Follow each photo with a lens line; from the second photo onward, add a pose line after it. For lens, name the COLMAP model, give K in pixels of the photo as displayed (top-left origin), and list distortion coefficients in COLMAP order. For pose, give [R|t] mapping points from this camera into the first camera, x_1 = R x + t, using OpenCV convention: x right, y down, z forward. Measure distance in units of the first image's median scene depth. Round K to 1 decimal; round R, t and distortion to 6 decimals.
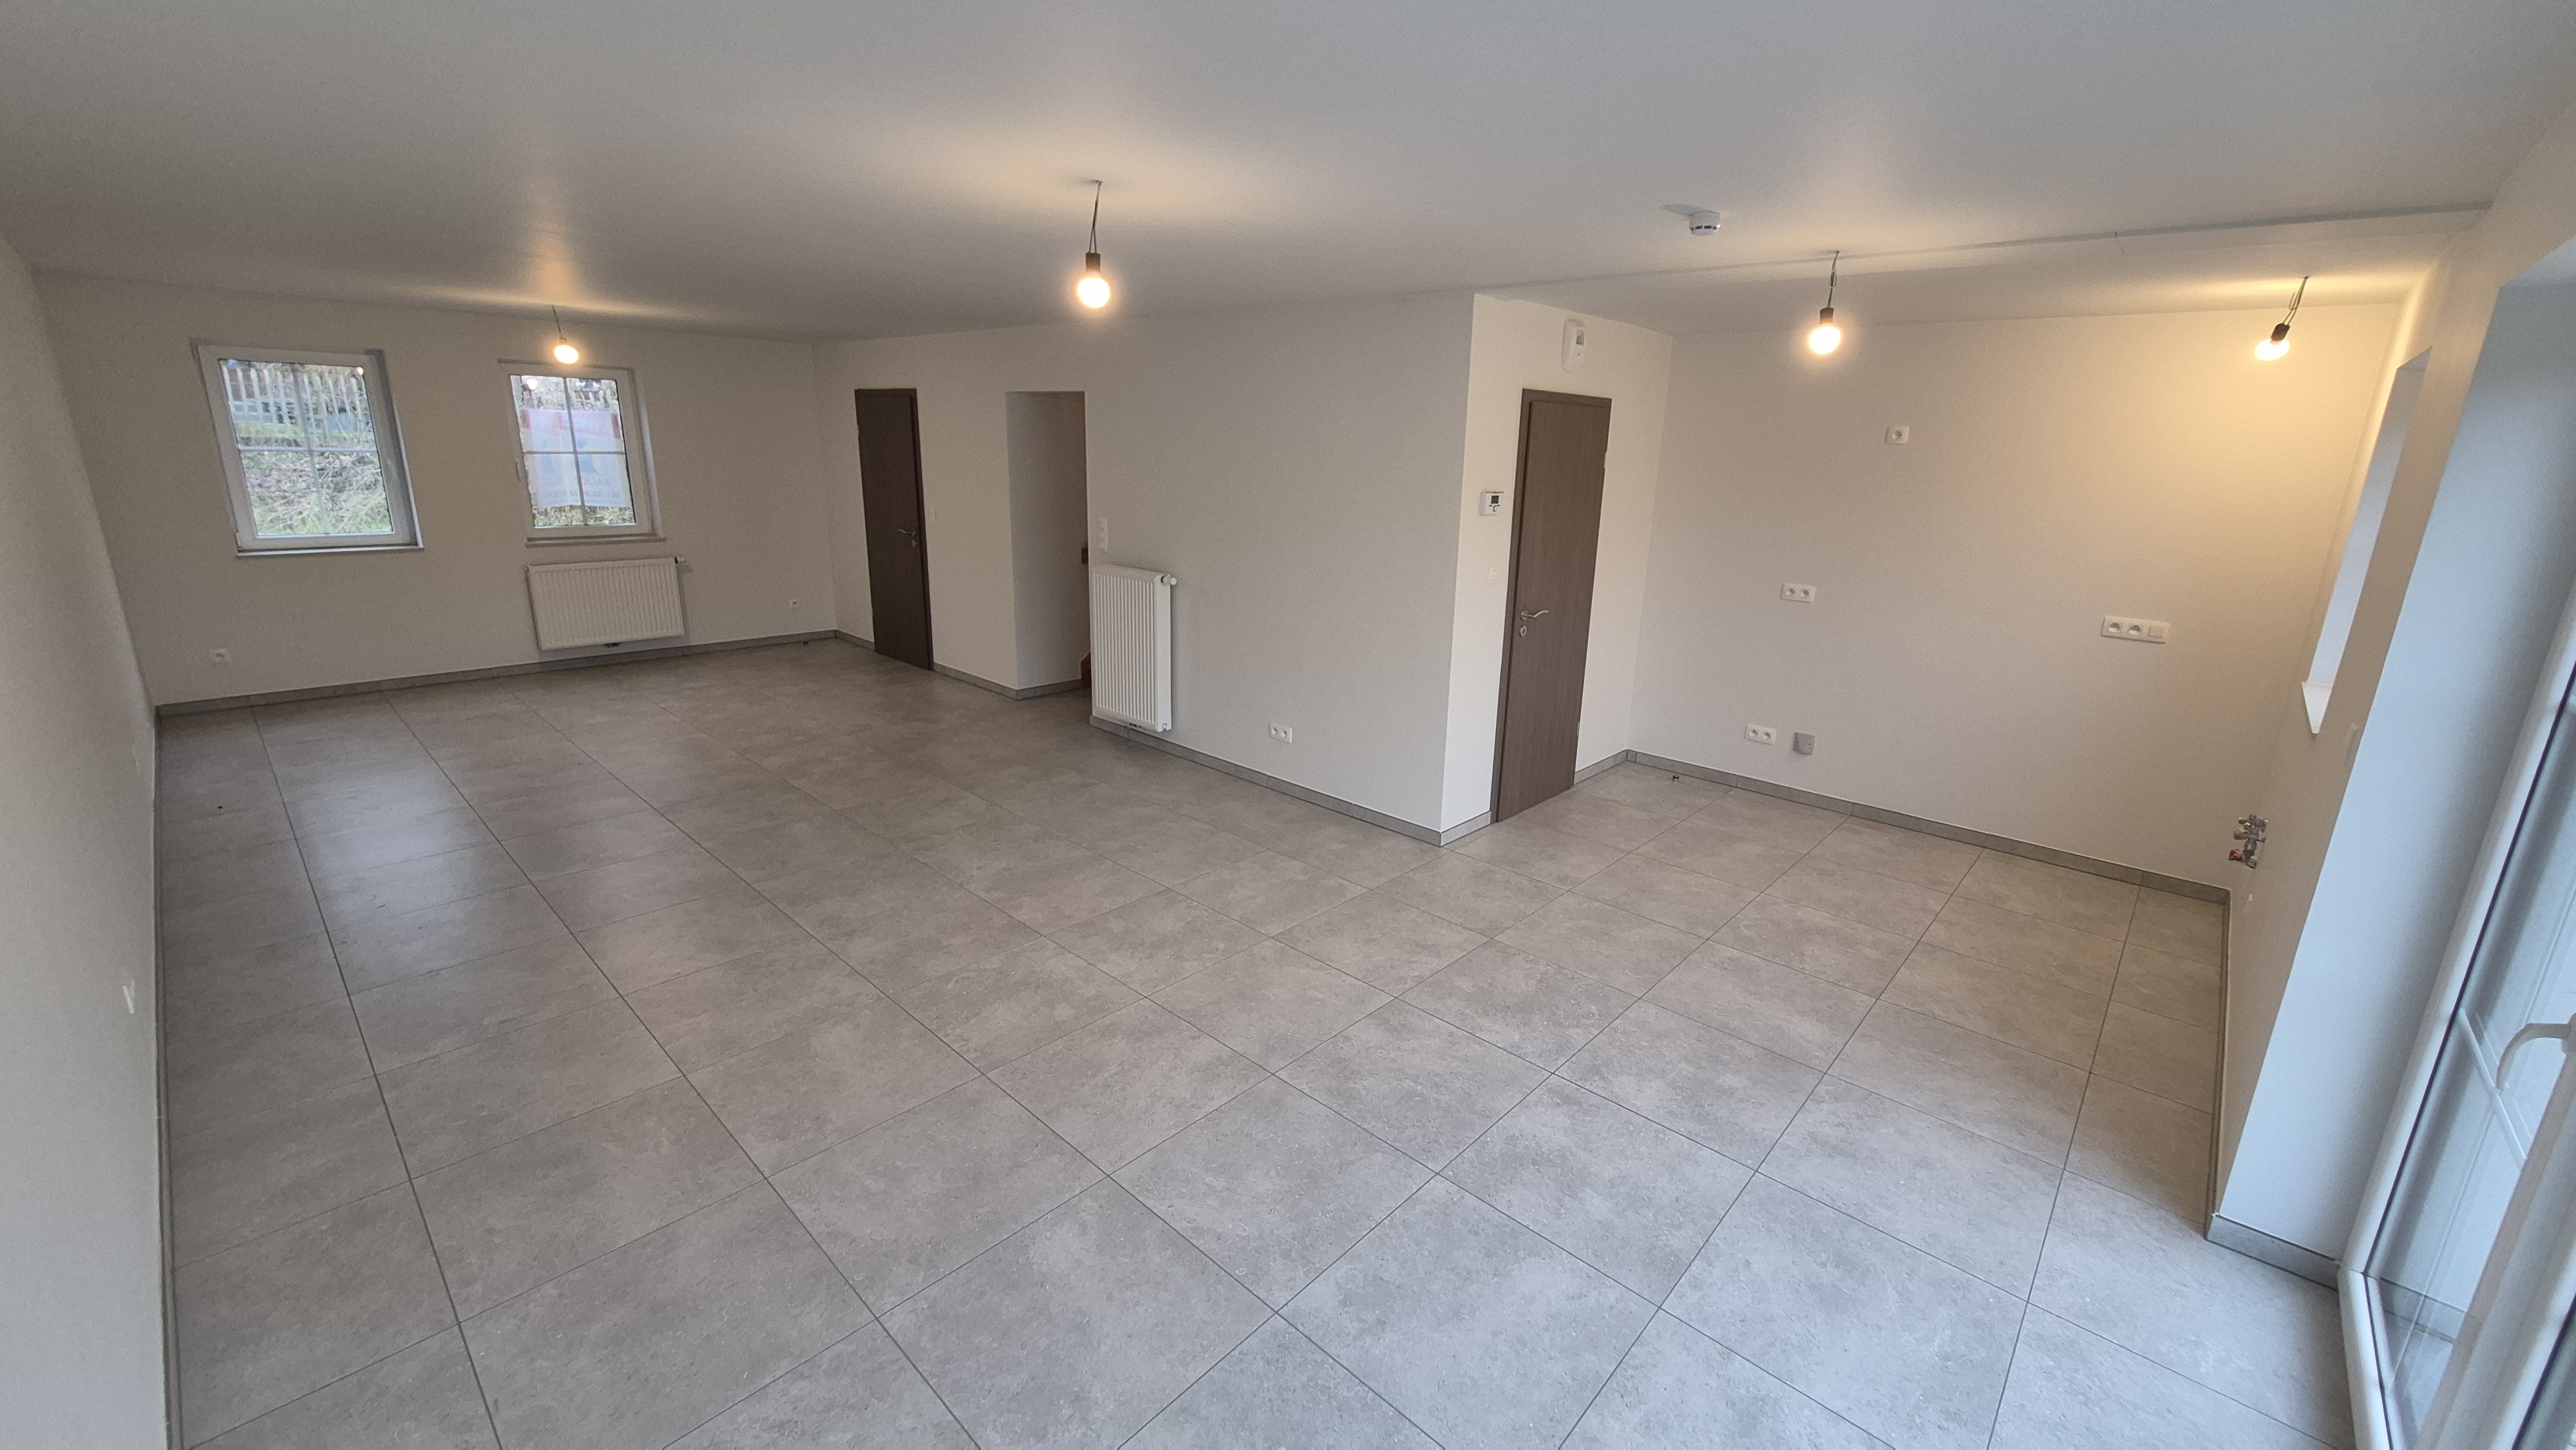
lens RADIAL K [[1011.3, 0, 1313.0], [0, 1011.3, 697.2], [0, 0, 1]] dist [0.002269, -0.000426]
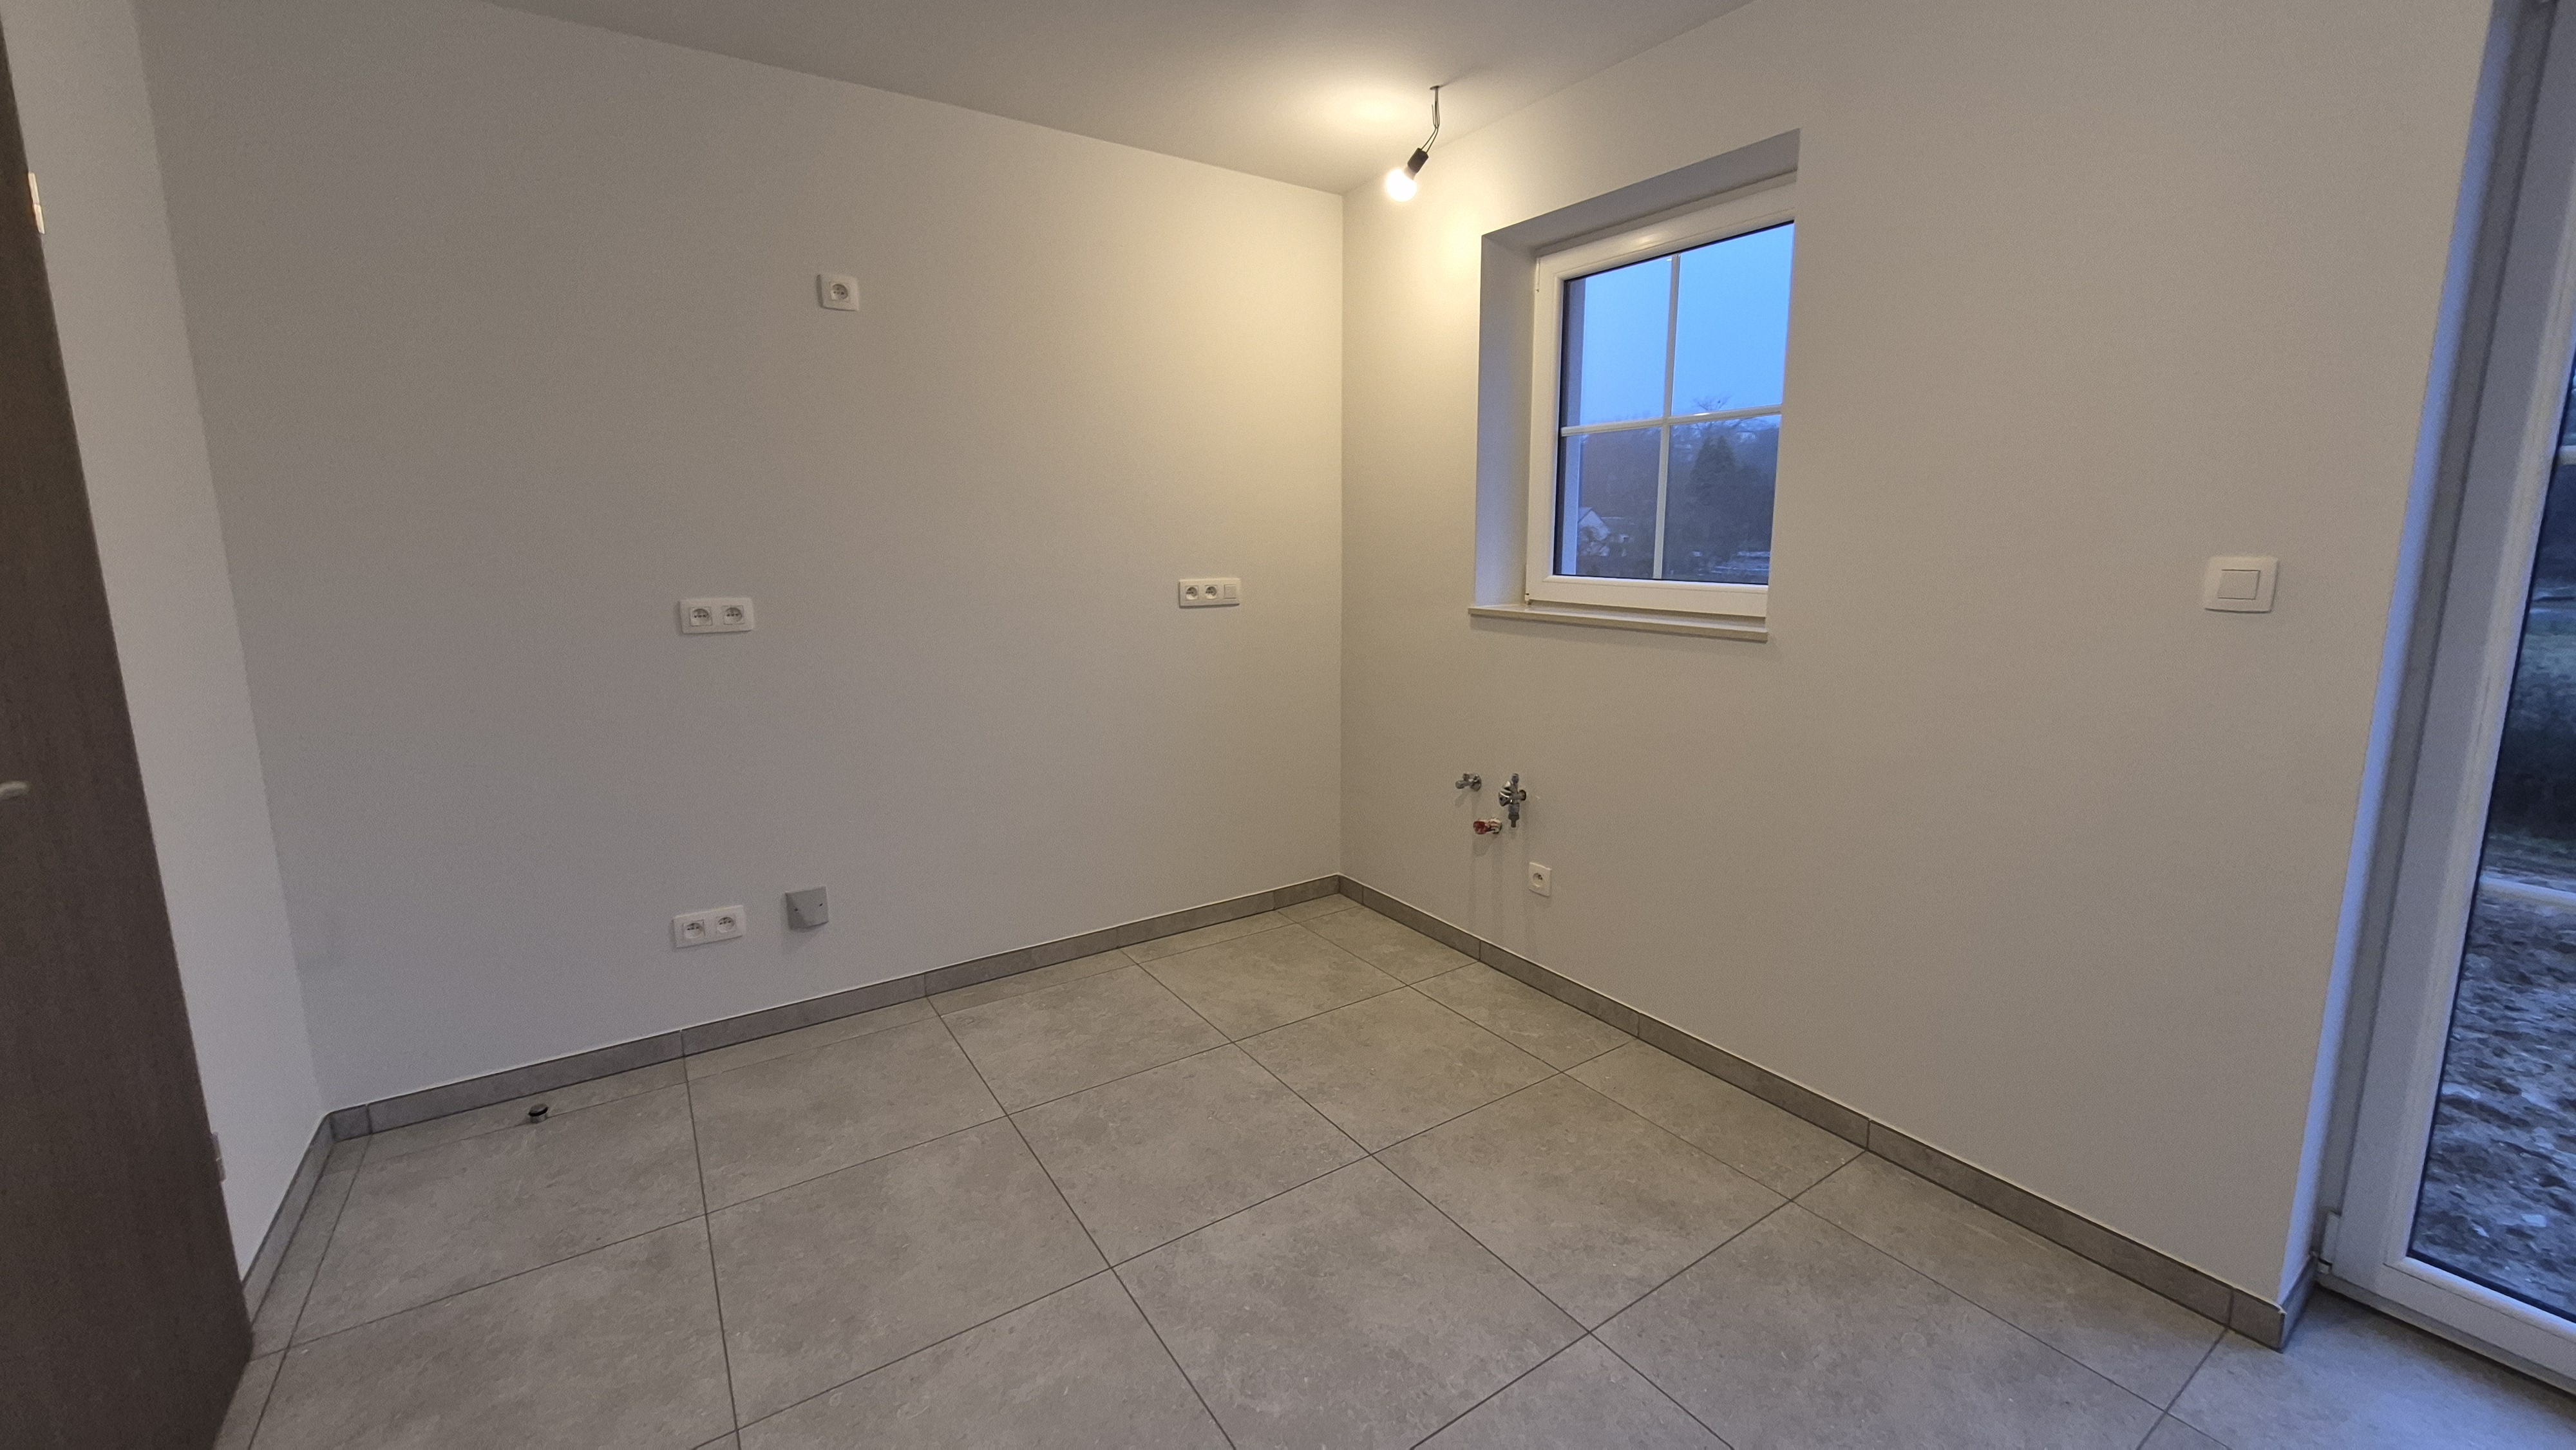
lens RADIAL K [[1011.3, 0, 1313.0], [0, 1011.3, 697.2], [0, 0, 1]] dist [0.002269, -0.000426]
pose [[0.226367, -0.185683, 0.956180, 0.092226], [0.249474, 0.959970, 0.127359, -0.064036], [-0.941552, 0.209712, 0.263629, 0.696962]]
